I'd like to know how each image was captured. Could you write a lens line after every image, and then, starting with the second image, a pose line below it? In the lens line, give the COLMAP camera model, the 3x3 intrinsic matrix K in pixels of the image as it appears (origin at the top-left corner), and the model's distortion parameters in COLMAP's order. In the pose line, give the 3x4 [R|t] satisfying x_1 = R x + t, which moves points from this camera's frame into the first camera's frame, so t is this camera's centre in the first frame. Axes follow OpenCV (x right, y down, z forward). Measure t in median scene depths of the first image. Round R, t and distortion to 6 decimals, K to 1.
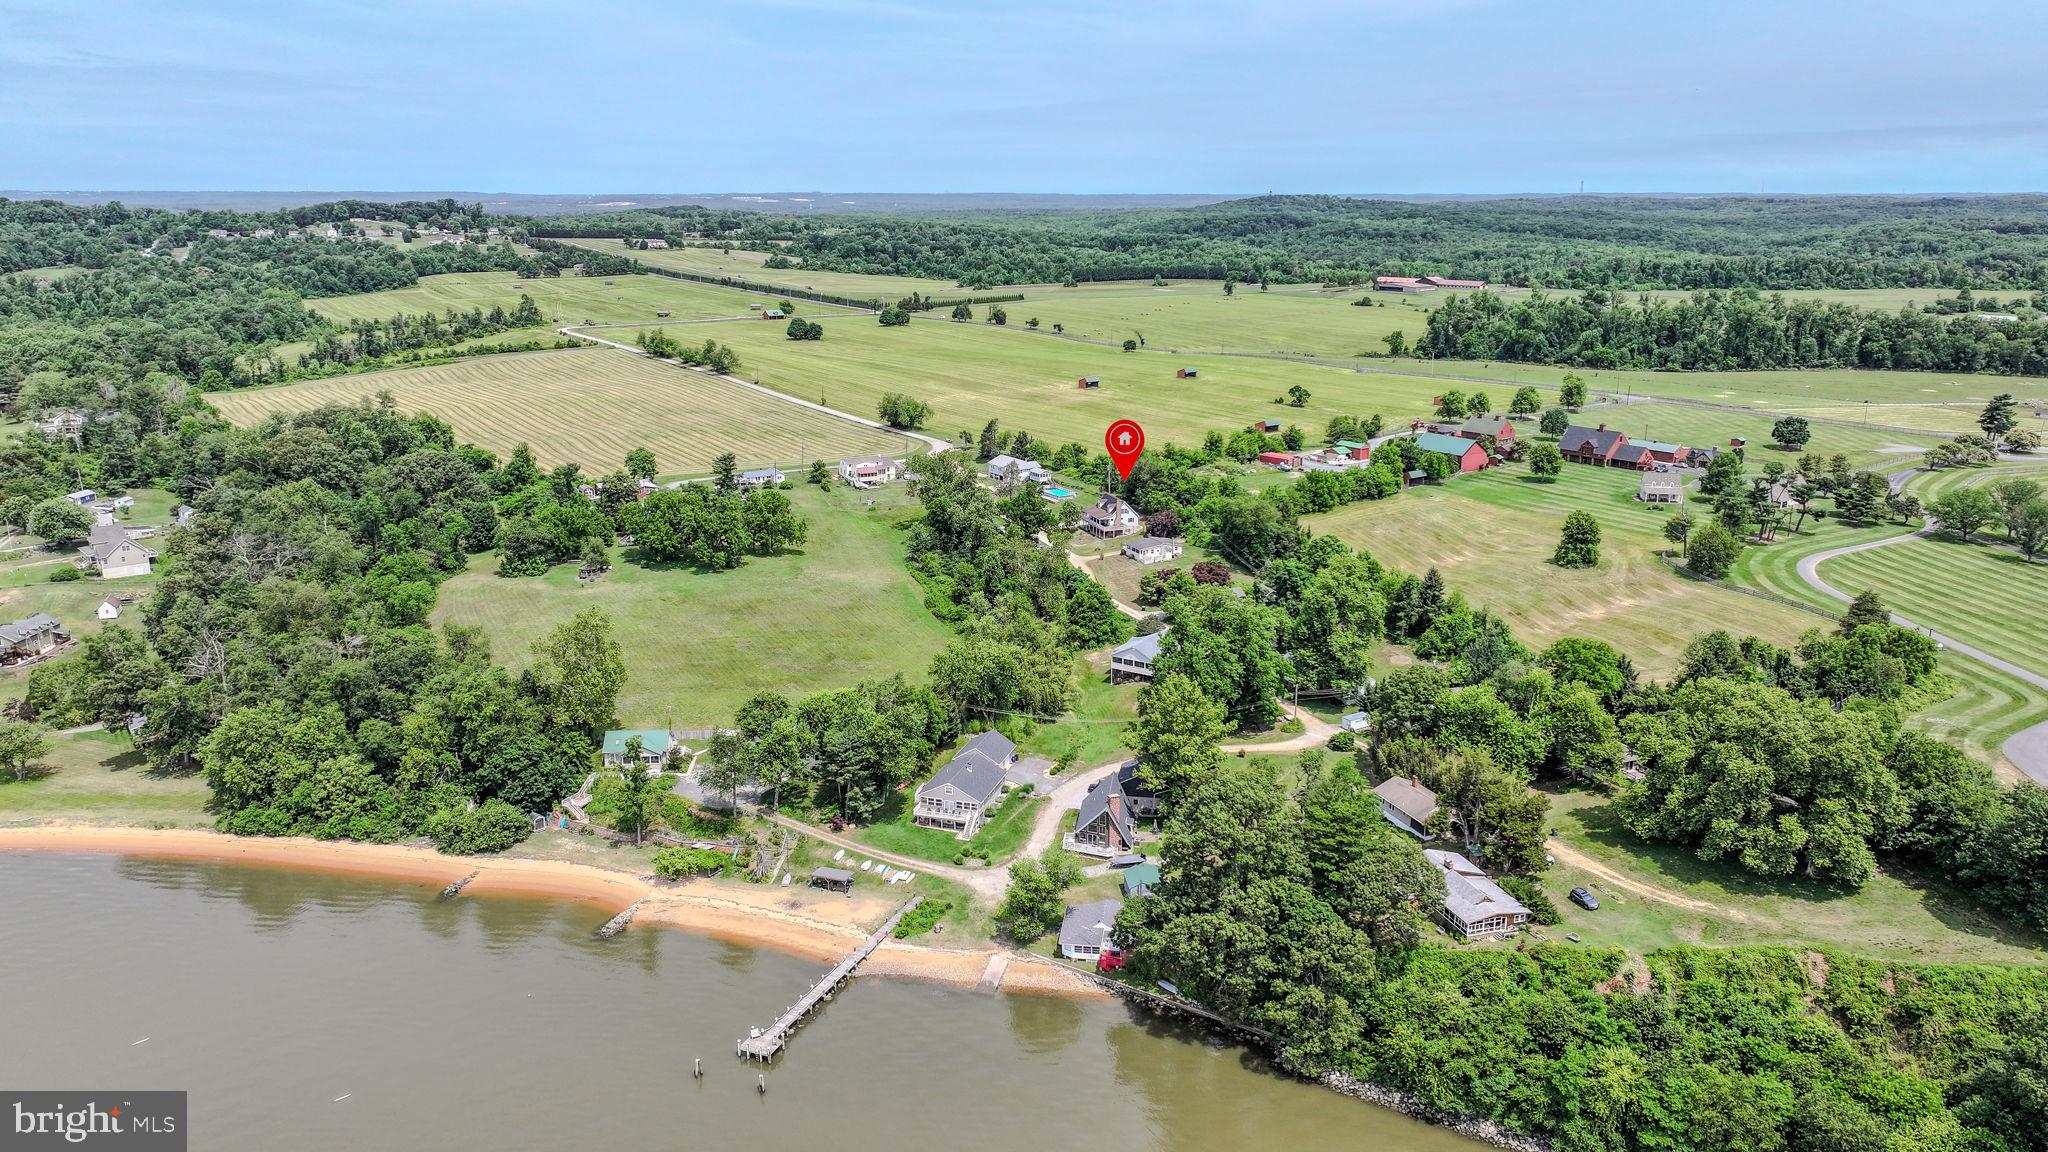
lens RADIAL K [[1430.4, 0, 1024.0], [0, 1430.4, 576.0], [0, 0, 1]] dist [0.006185, 0.005919]
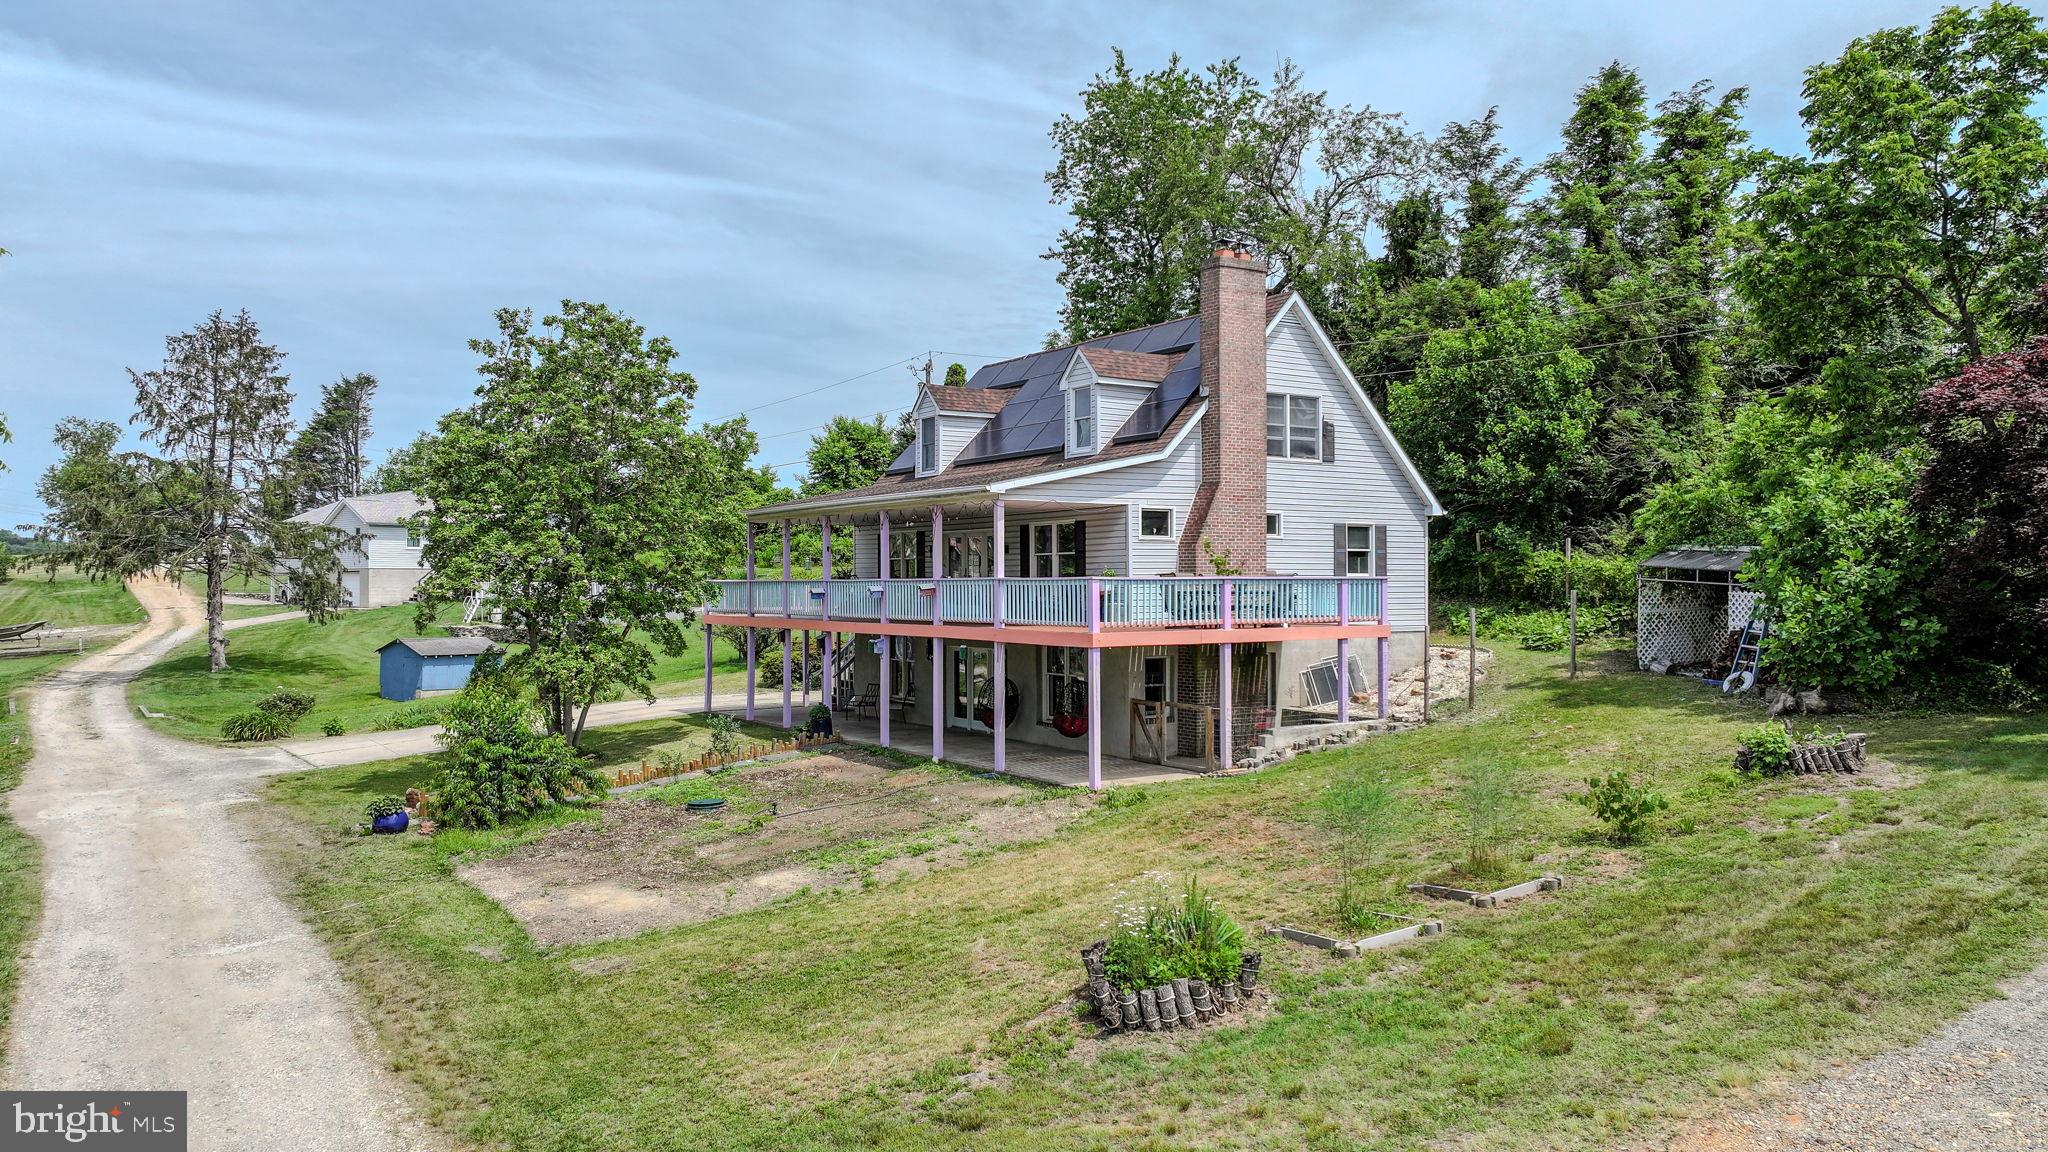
lens RADIAL K [[1430.4, 0, 1024.0], [0, 1430.4, 576.0], [0, 0, 1]] dist [0.006185, 0.005919]
pose [[0.974373, 0.001671, 0.224933, 0.045578], [0.057230, 0.965223, -0.255085, -0.021823], [-0.217537, 0.261421, 0.940392, 1.093175]]
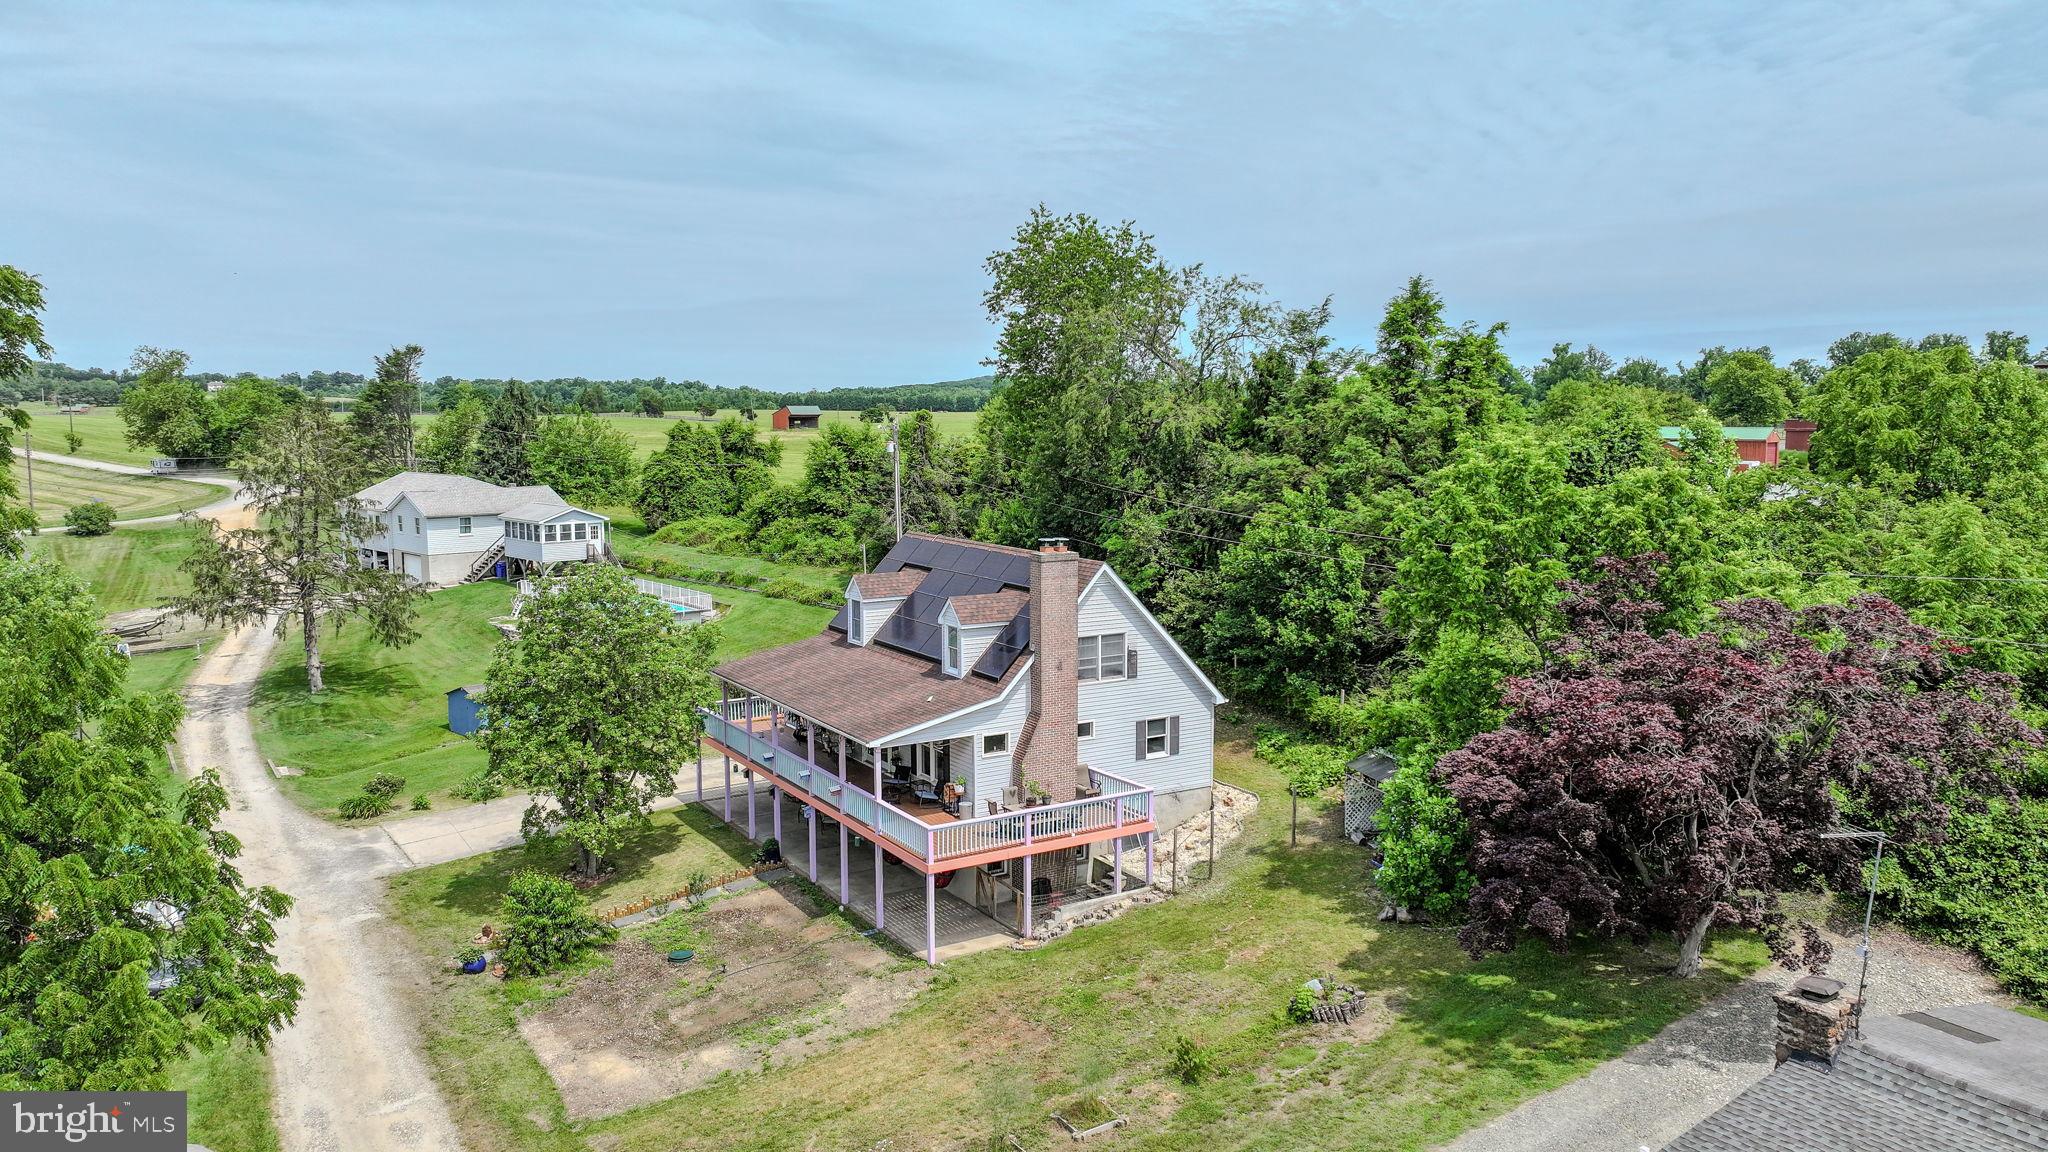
lens RADIAL K [[1430.4, 0, 1024.0], [0, 1430.4, 576.0], [0, 0, 1]] dist [0.006185, 0.005919]
pose [[0.980370, -0.023204, 0.195799, 0.051345], [0.050063, 0.989802, -0.133367, -0.043703], [-0.190707, 0.140551, 0.971533, 1.051216]]
